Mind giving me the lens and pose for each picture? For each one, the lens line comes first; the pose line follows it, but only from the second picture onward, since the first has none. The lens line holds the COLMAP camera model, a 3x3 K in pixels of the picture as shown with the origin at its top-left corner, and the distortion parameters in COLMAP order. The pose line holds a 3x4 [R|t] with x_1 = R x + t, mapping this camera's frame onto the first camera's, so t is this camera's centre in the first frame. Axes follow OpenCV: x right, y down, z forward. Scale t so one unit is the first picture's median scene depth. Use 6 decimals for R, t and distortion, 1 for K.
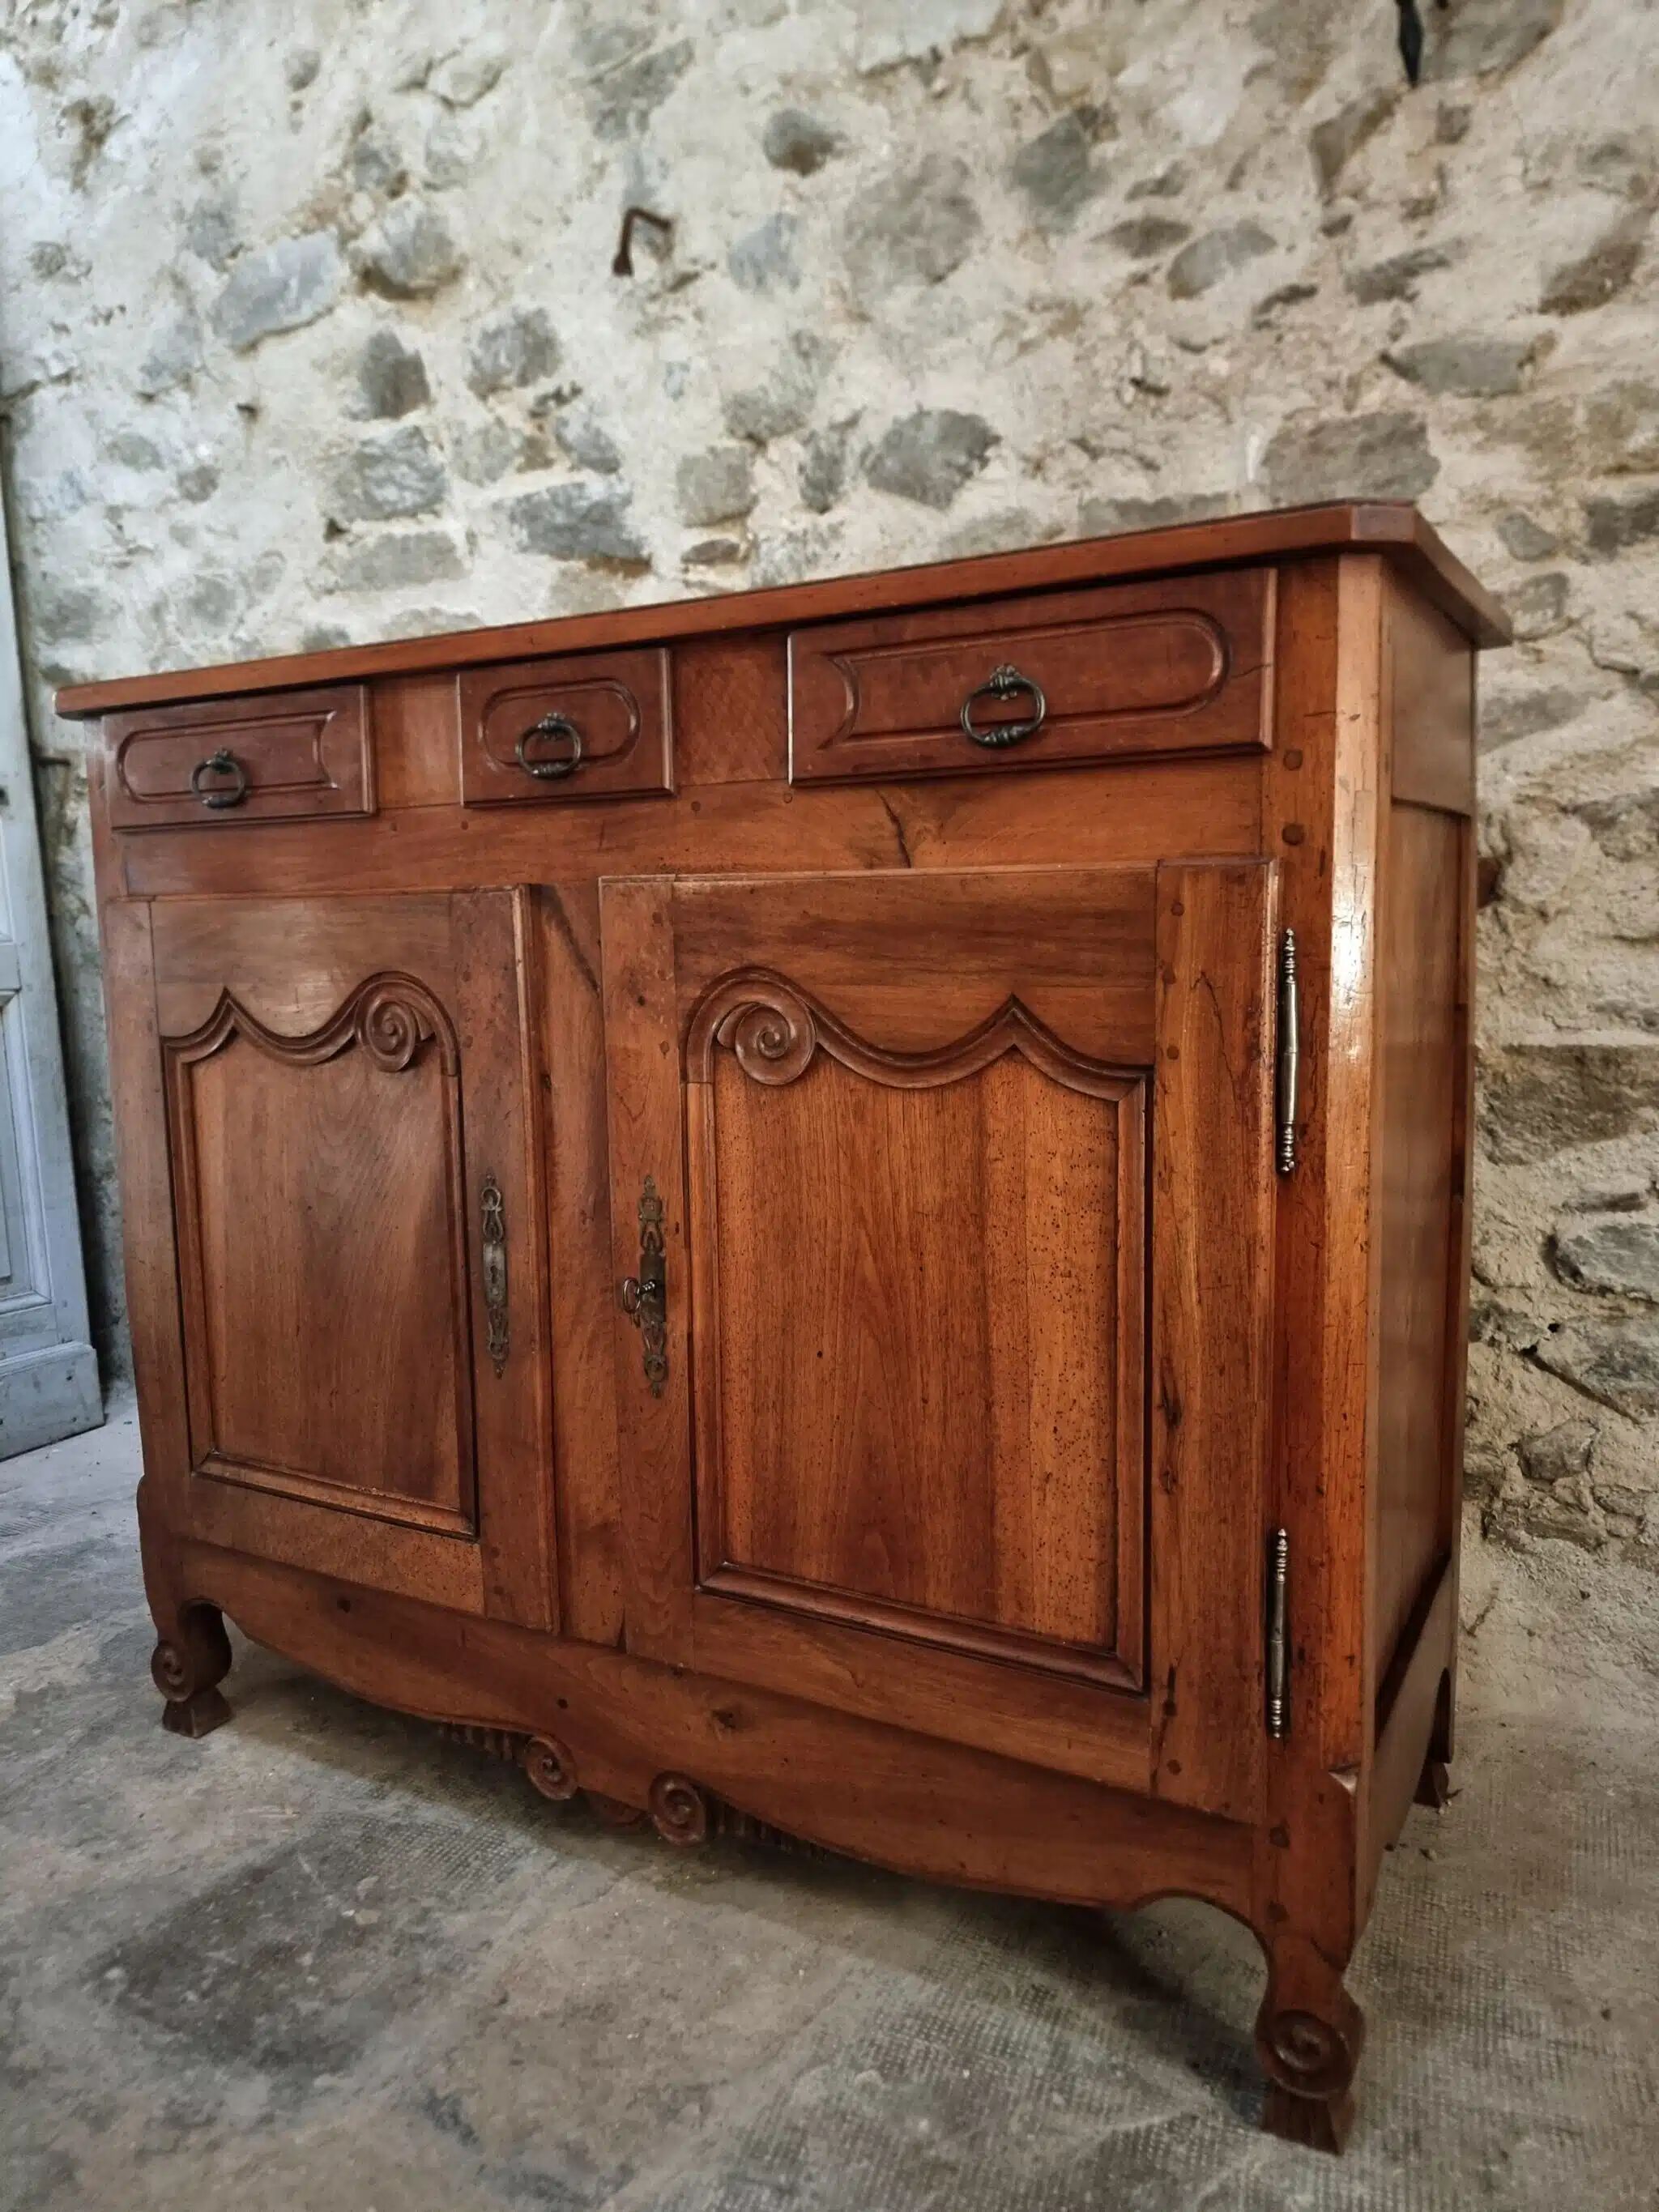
lens RADIAL K [[1573.0, 0, 805.8], [0, 1573.0, 1105.0], [0, 0, 1]] dist [0.046511, -0.039948]
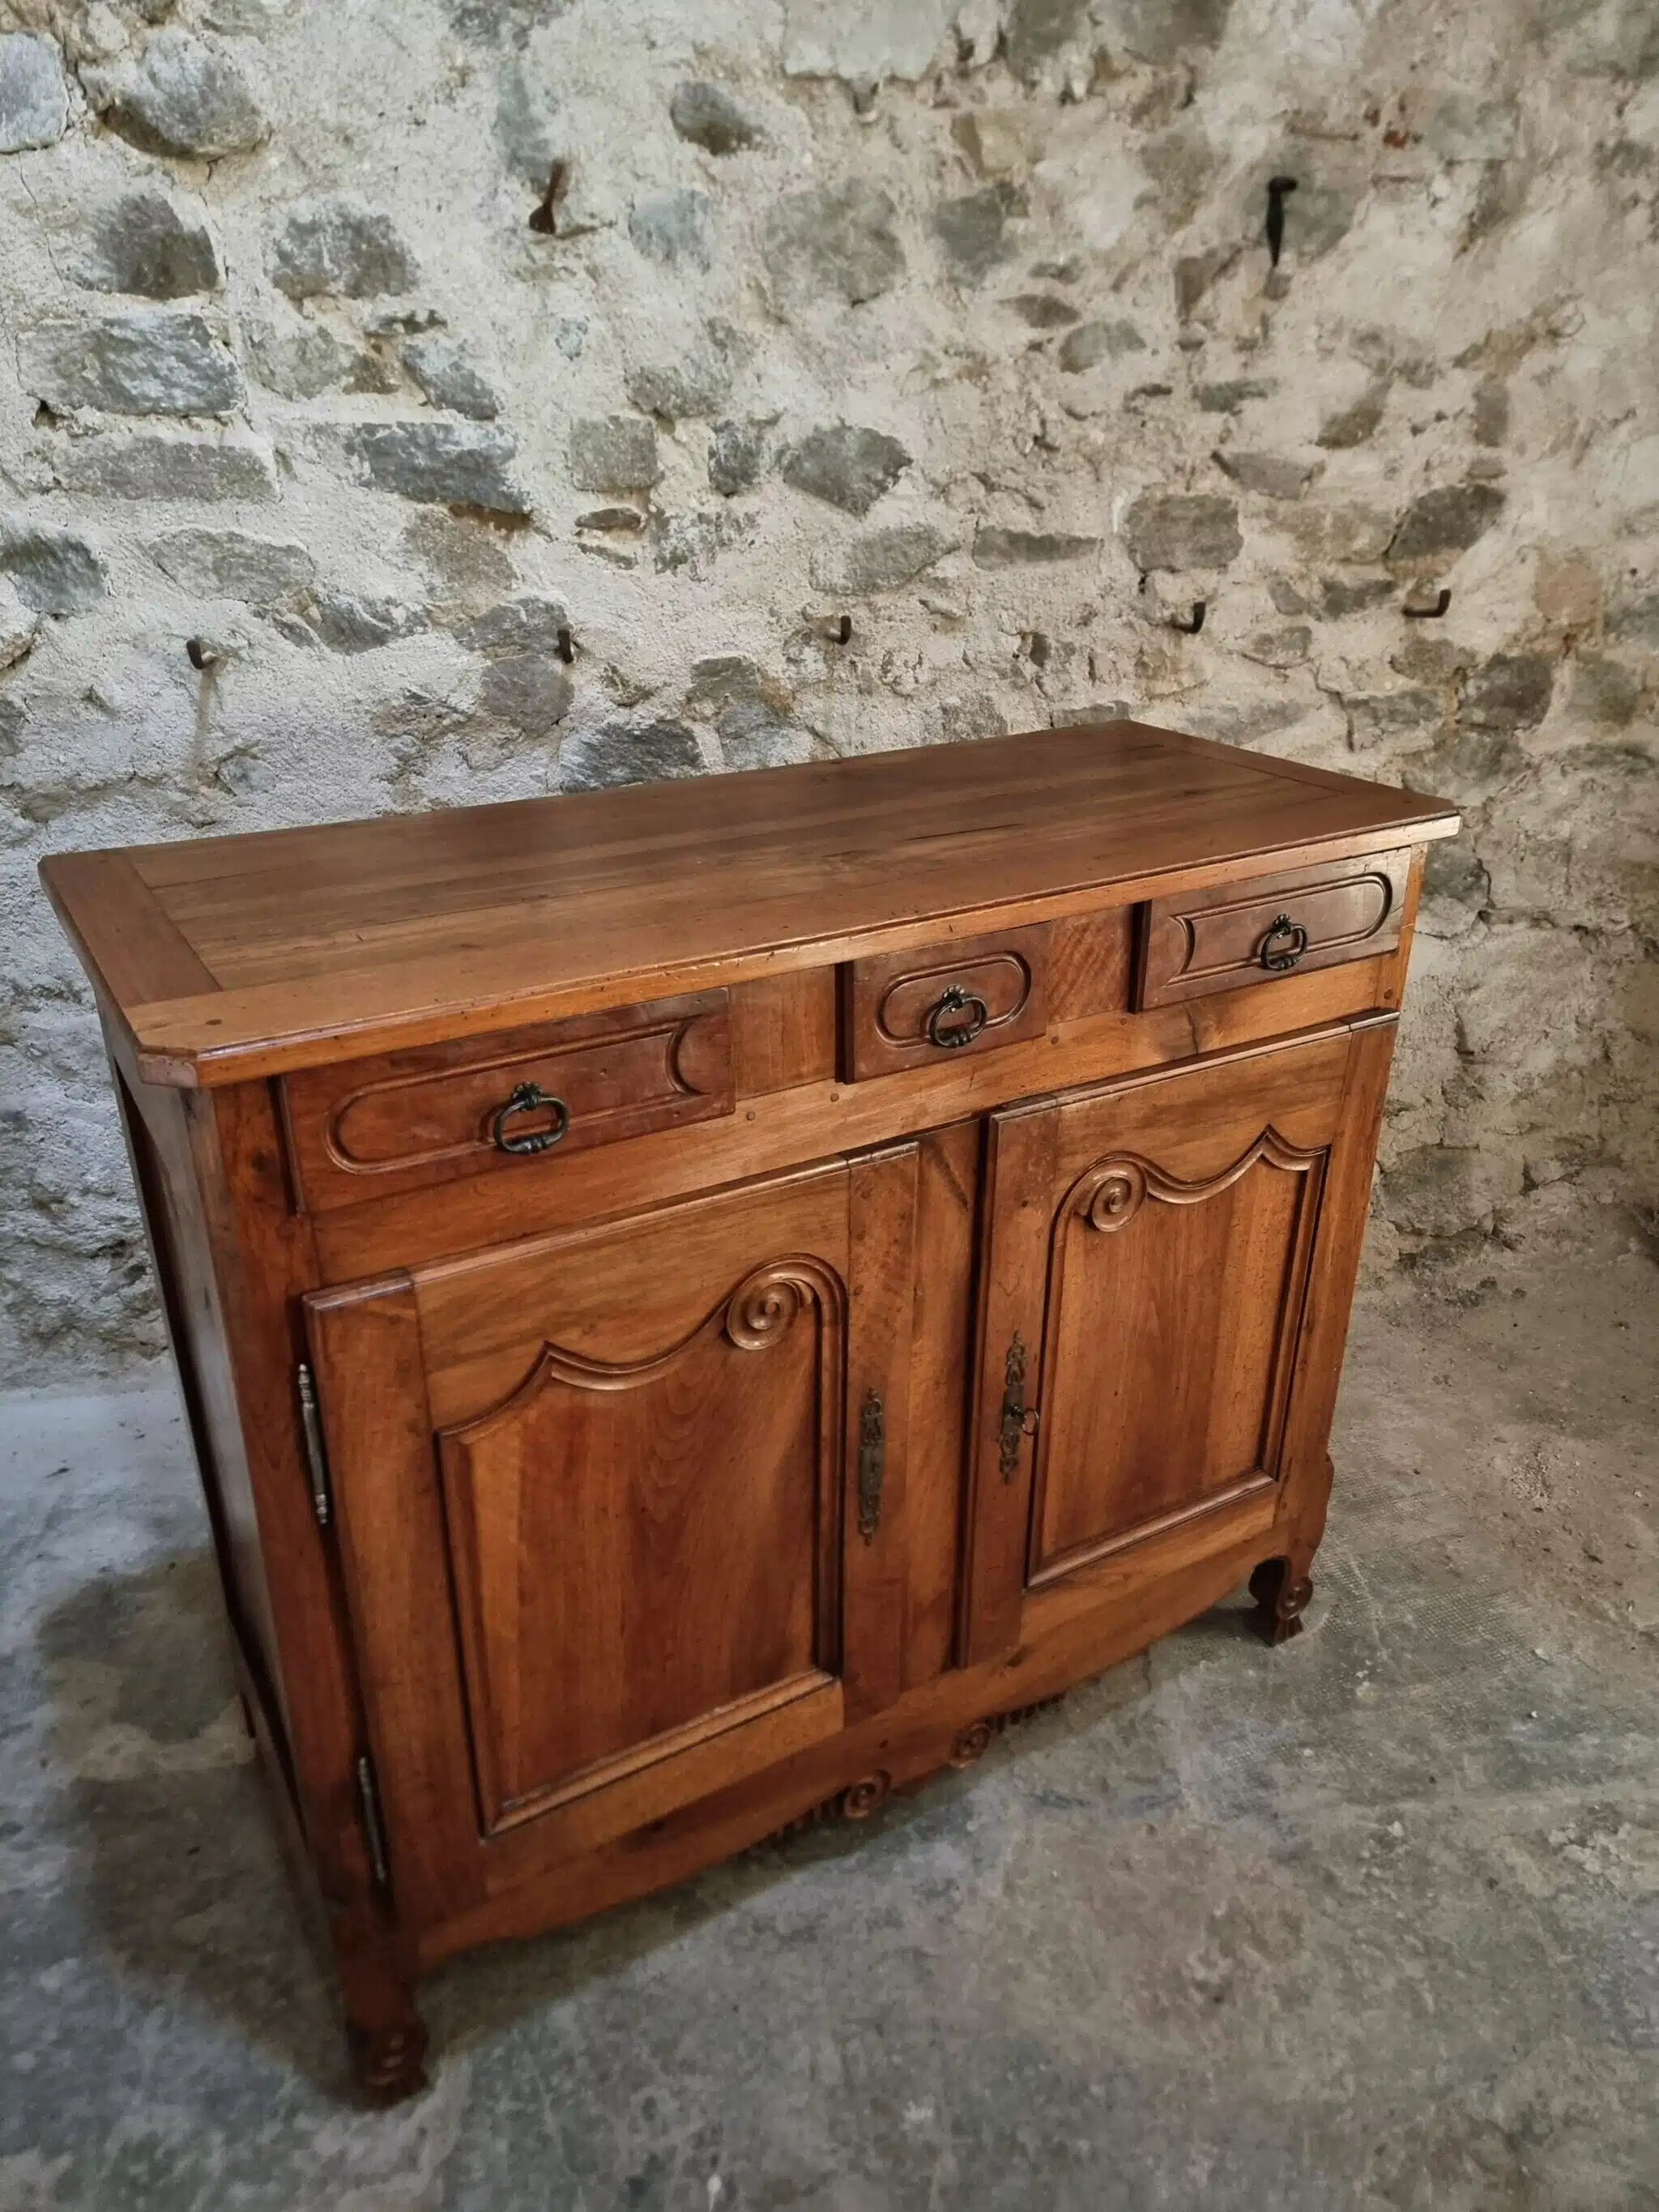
lens RADIAL K [[1559.8, 0, 808.4], [0, 1559.8, 1119.6], [0, 0, 1]] dist [0.066102, -0.060723]
pose [[0.777146, -0.241279, 0.581230, -0.811122], [0.059169, 0.947507, 0.314213, -0.364508], [-0.626533, -0.209799, 0.750627, 0.076684]]
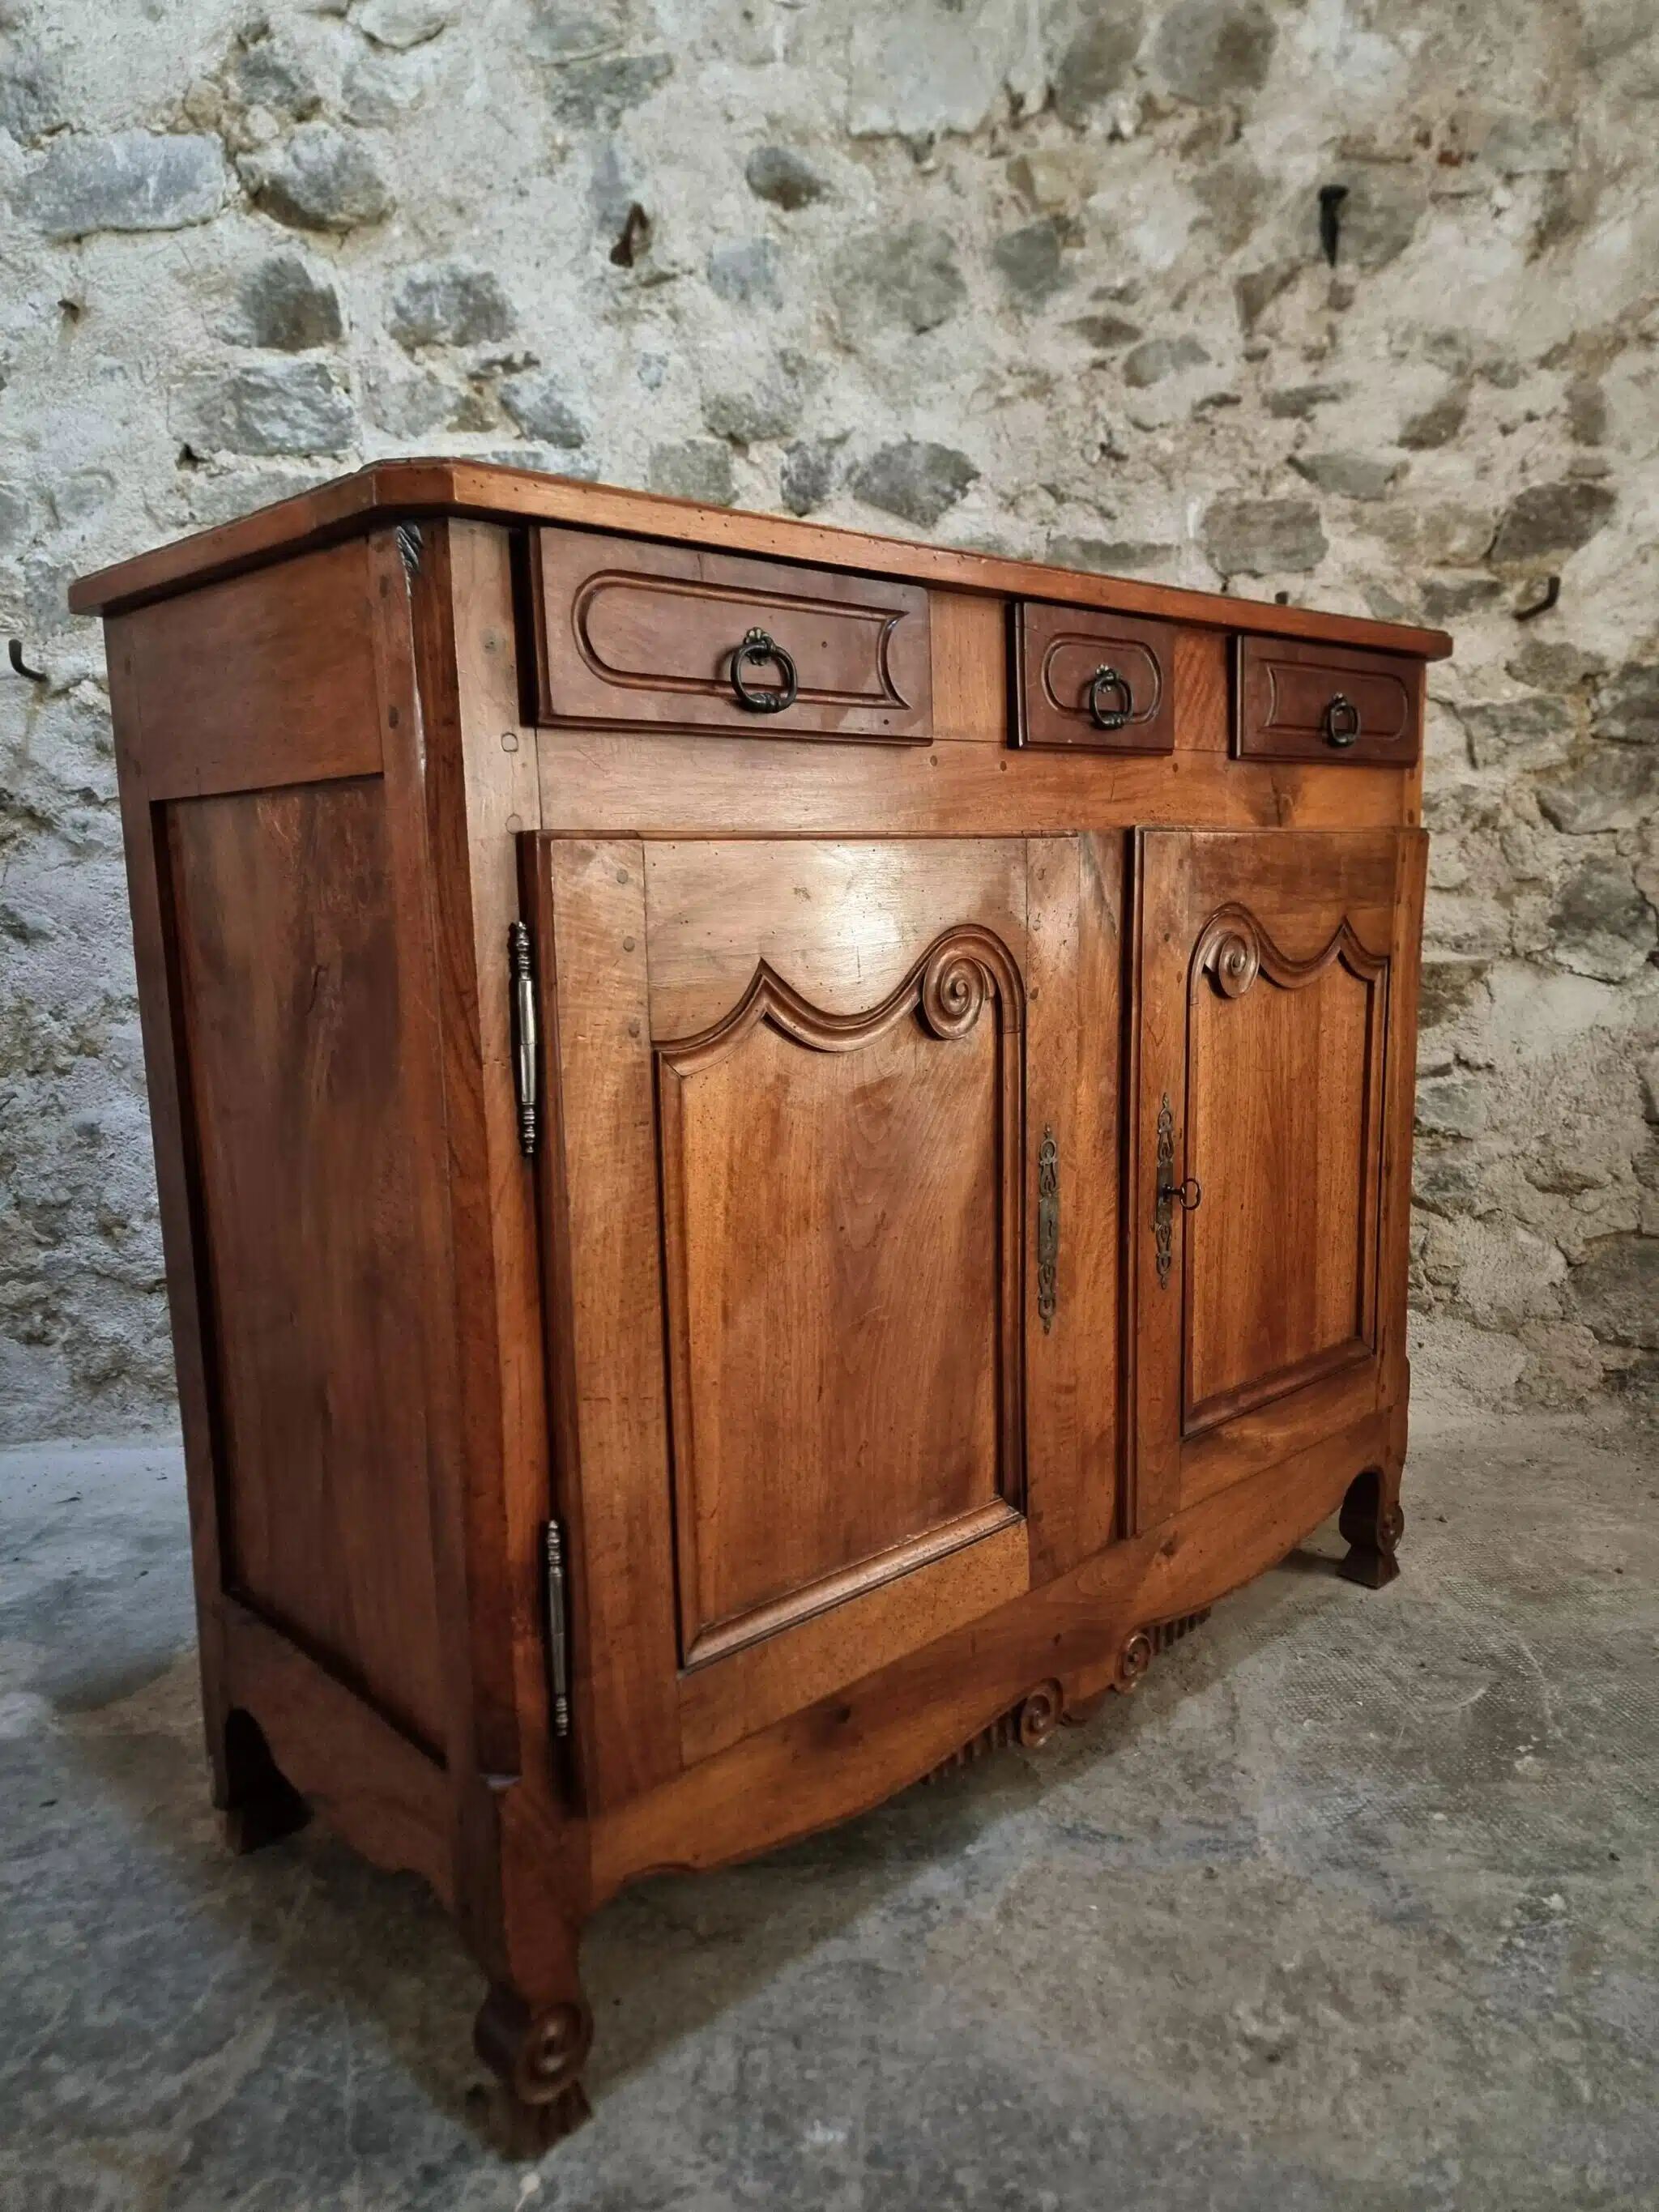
lens RADIAL K [[1564.2, 0, 820.5], [0, 1564.2, 1107.9], [0, 0, 1]] dist [0.060650, -0.053712]
pose [[0.866946, -0.071668, 0.493222, -0.669847], [0.063764, 0.997424, 0.032853, 0.011786], [-0.494306, 0.002968, 0.869283, 0.024570]]
